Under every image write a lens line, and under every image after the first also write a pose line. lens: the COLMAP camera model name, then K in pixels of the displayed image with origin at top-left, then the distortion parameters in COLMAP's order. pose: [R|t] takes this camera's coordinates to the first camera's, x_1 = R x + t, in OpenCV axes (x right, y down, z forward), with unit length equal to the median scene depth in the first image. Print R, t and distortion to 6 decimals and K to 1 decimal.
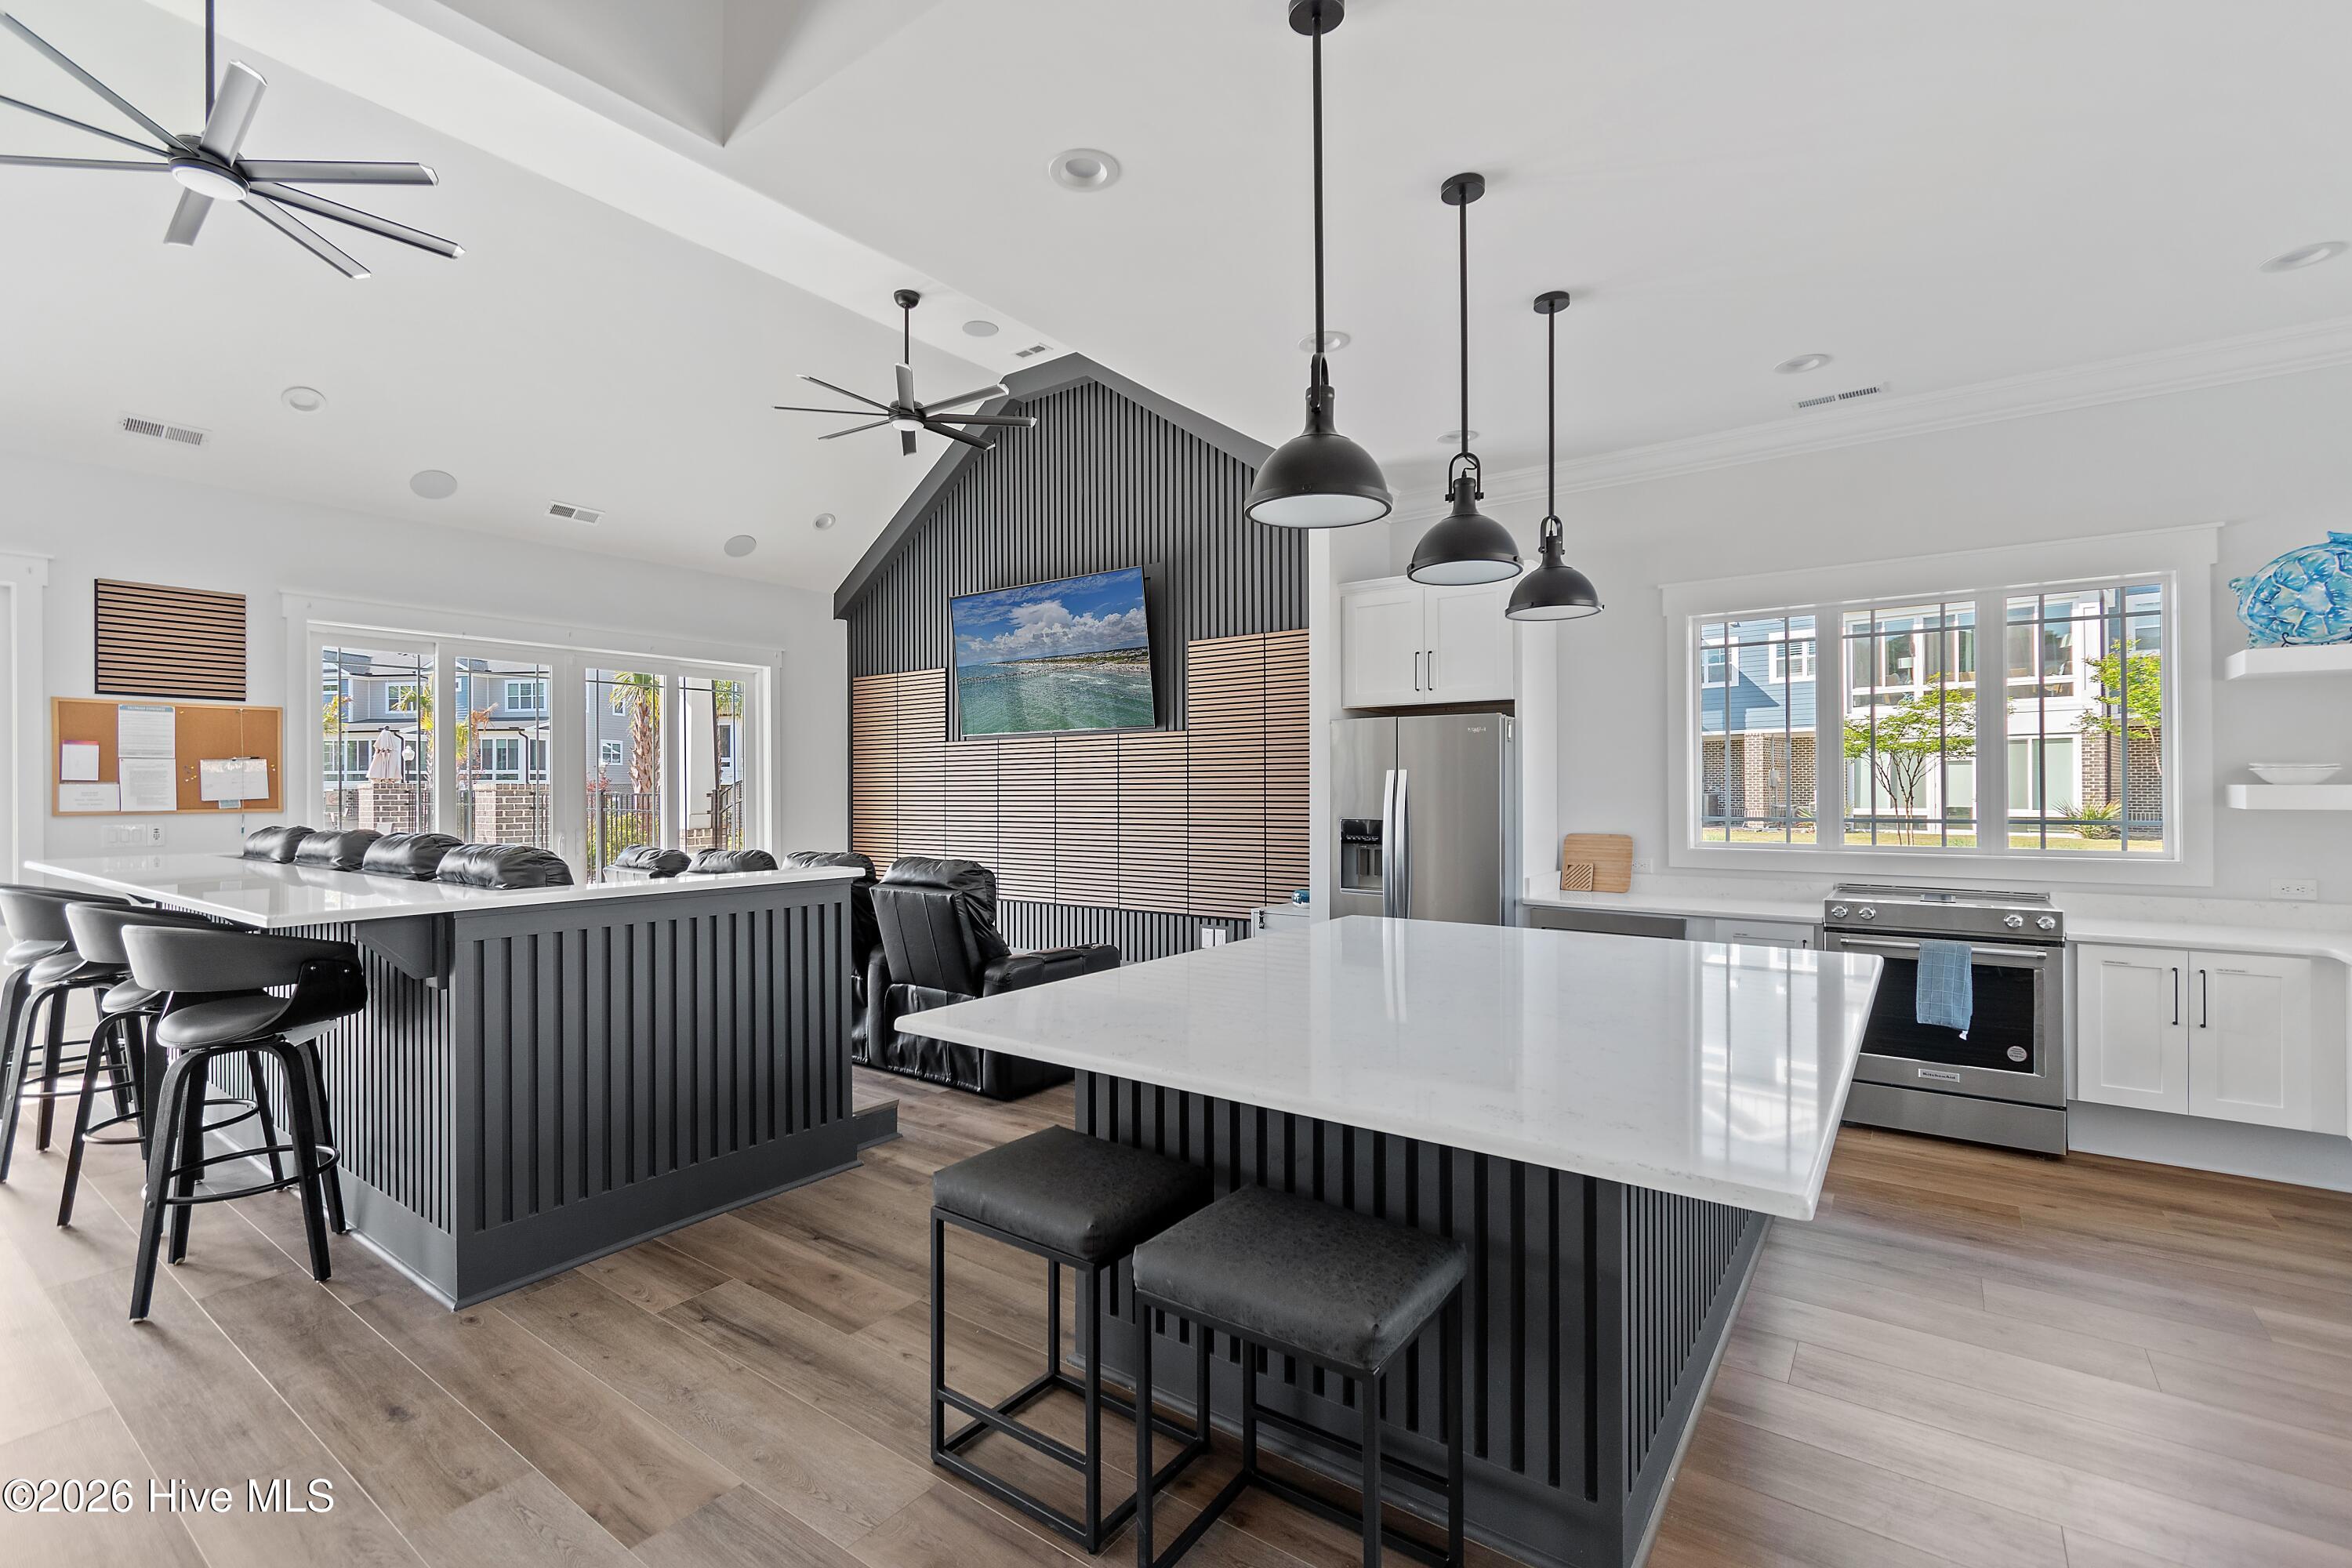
lens RADIAL K [[1047.5, 0, 1190.1], [0, 1047.5, 784.1], [0, 0, 1]] dist [0.006818, -0.002222]
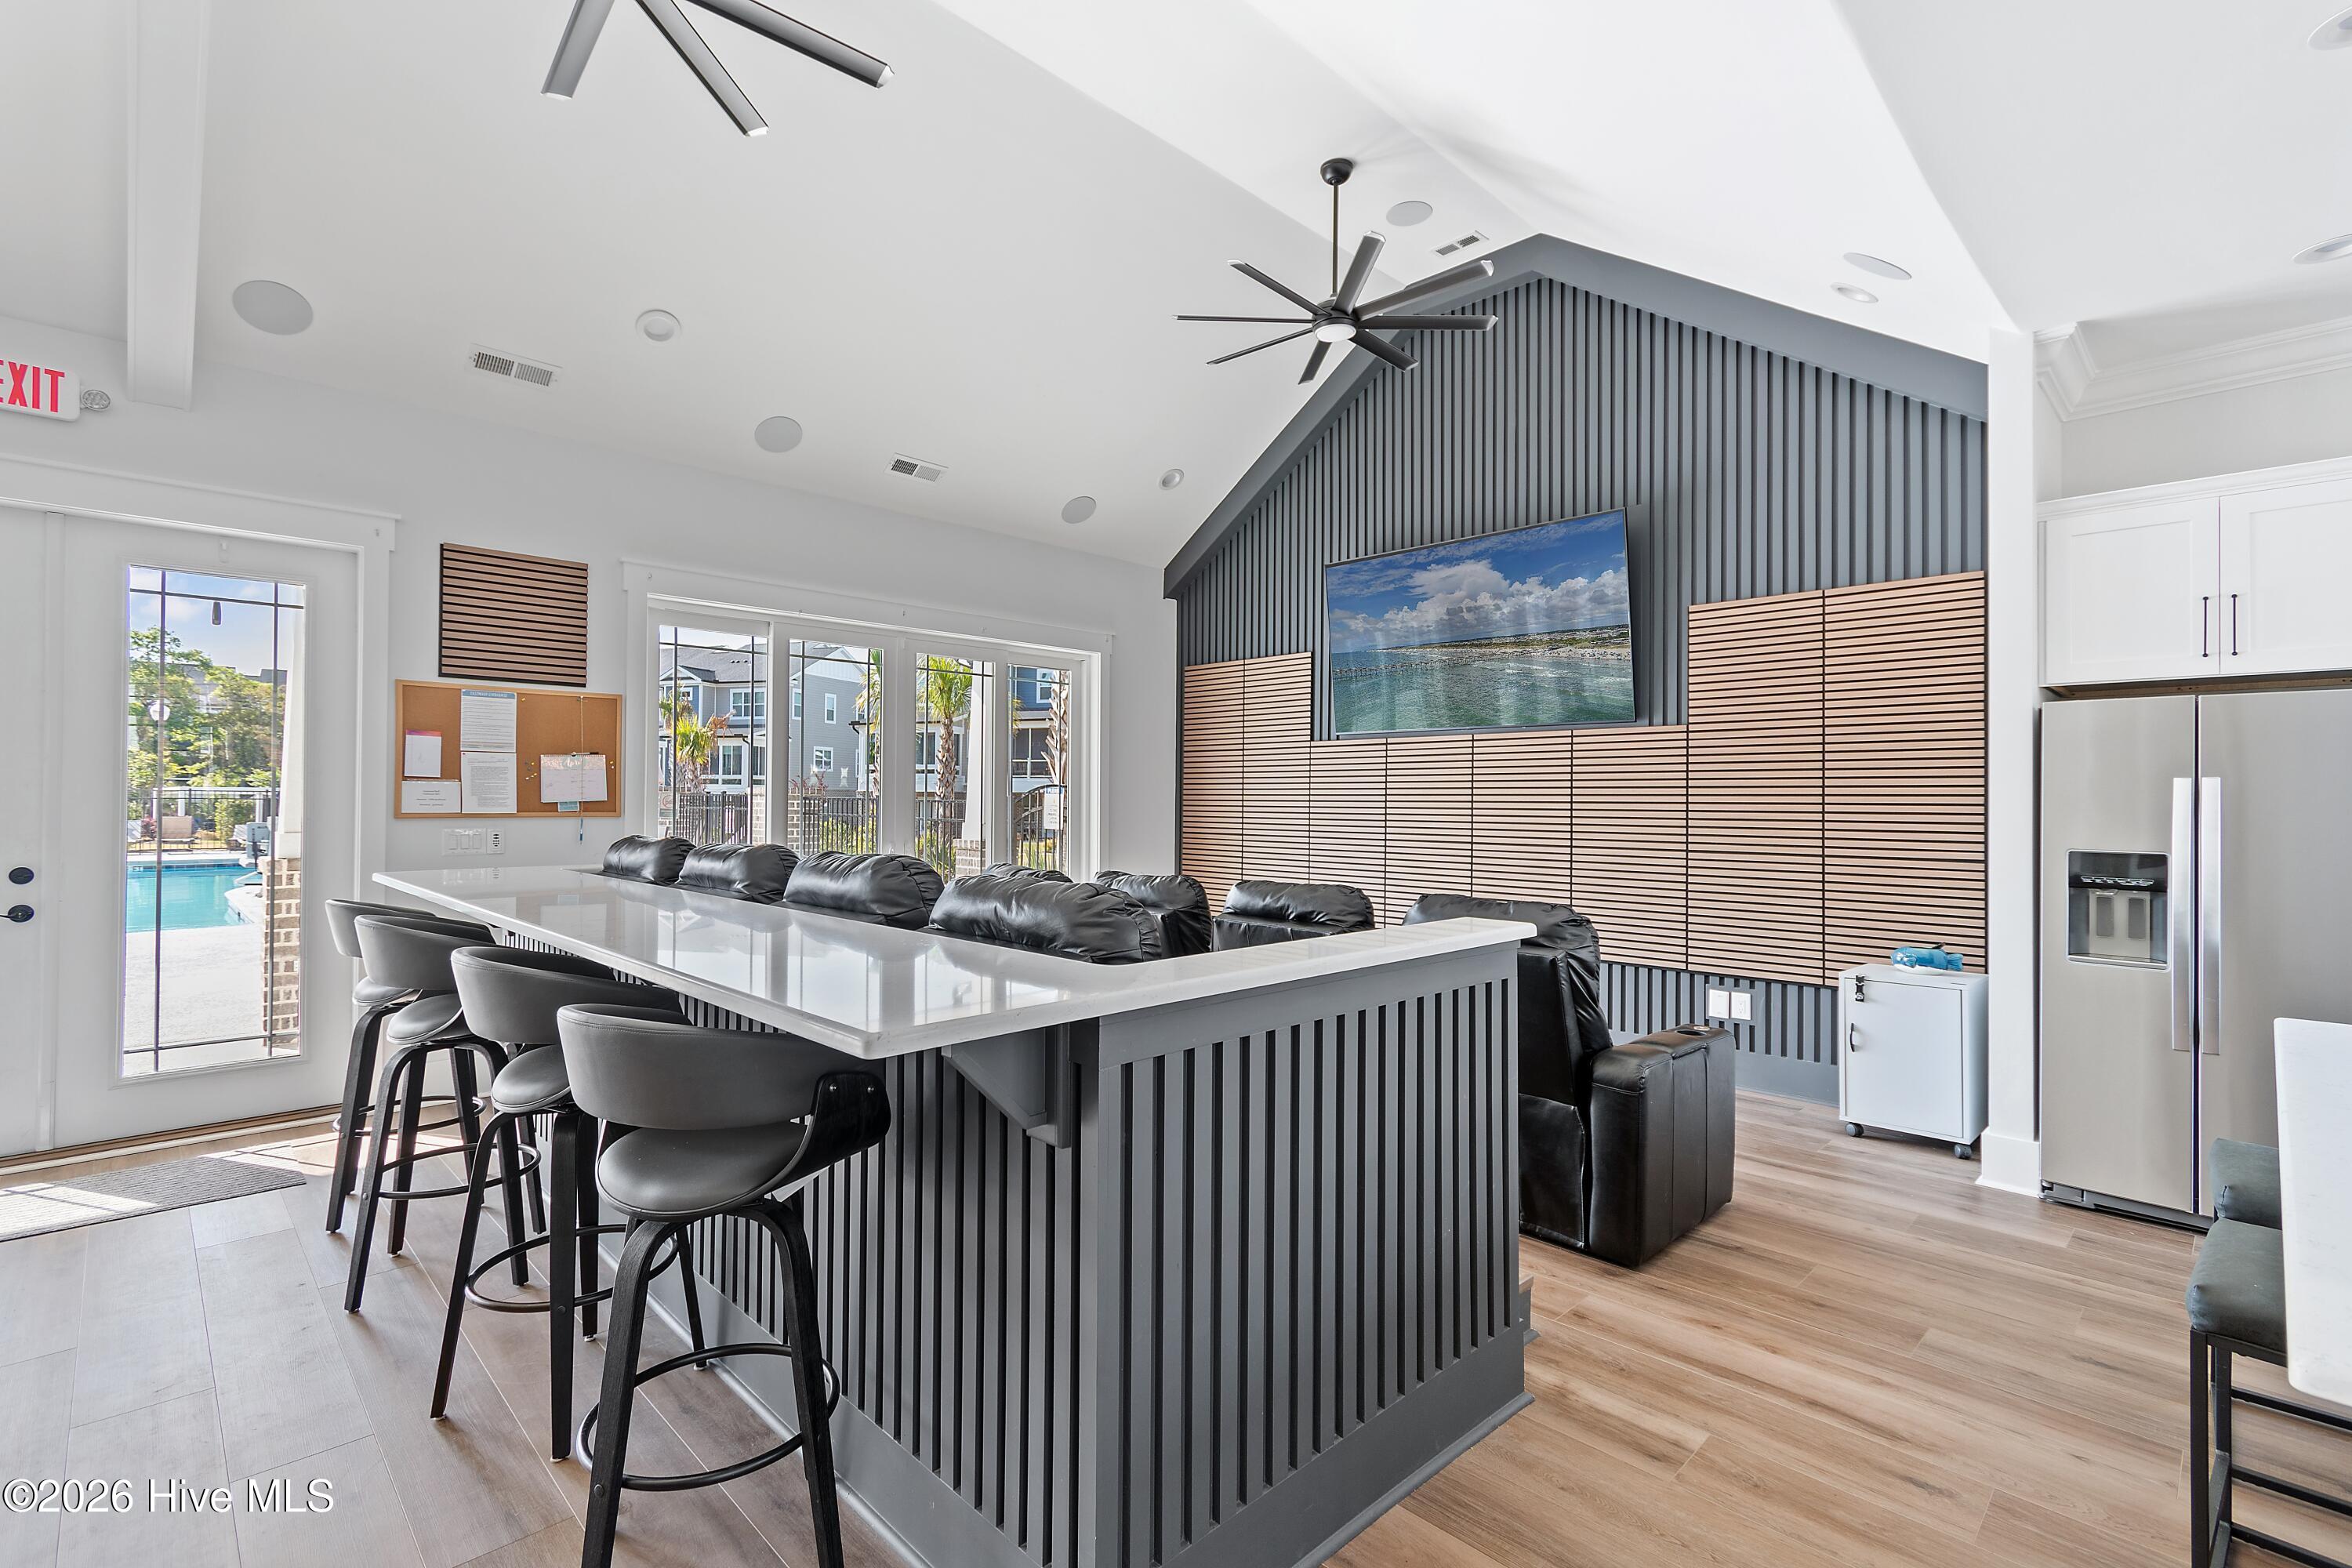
lens RADIAL K [[1047.5, 0, 1166.6], [0, 1047.5, 786.1], [0, 0, 1]] dist [0.006818, -0.002222]
pose [[0.986458, 0.009640, -0.163730, -0.297937], [-0.011025, 0.999911, -0.007547, 0.003469], [0.163643, 0.009250, 0.986476, 0.239648]]
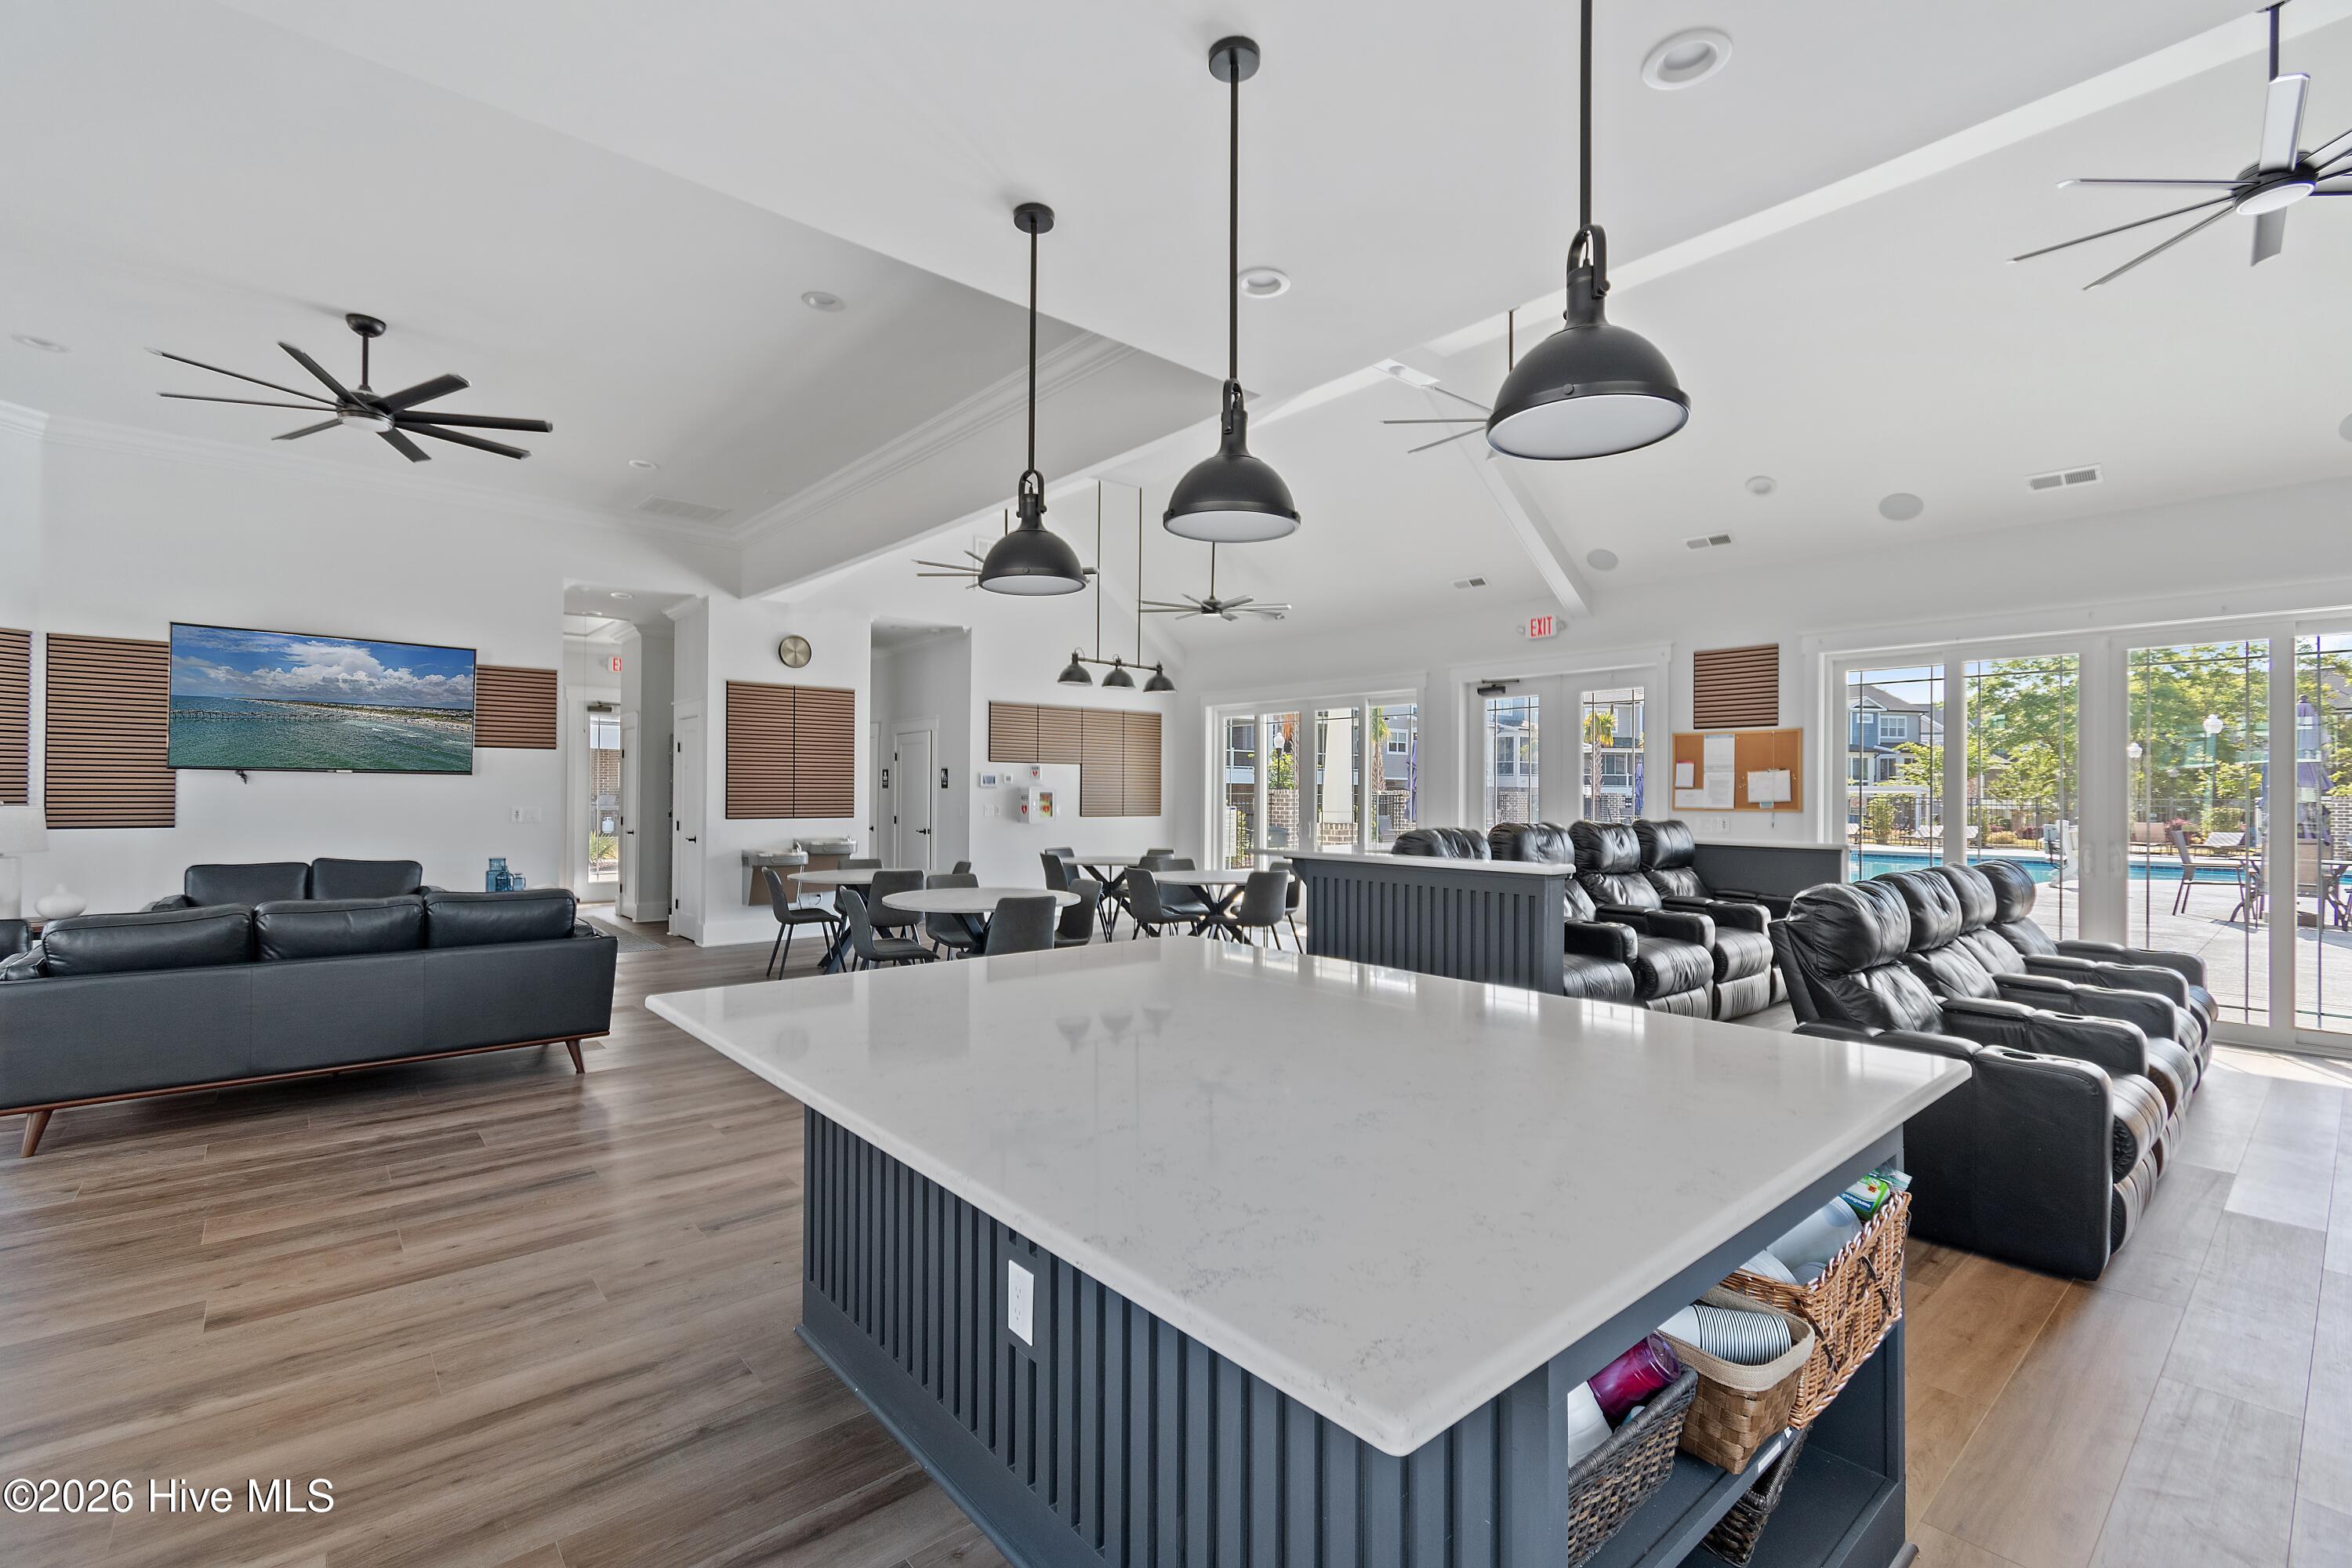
lens RADIAL K [[1047.5, 0, 1167.6], [0, 1047.5, 796.2], [0, 0, 1]] dist [0.006818, -0.002222]
pose [[-0.229703, 0.000857, -0.973260, 0.544960], [-0.004663, 0.999987, 0.001981, 0.009356], [0.973250, 0.004993, -0.229696, 0.588330]]
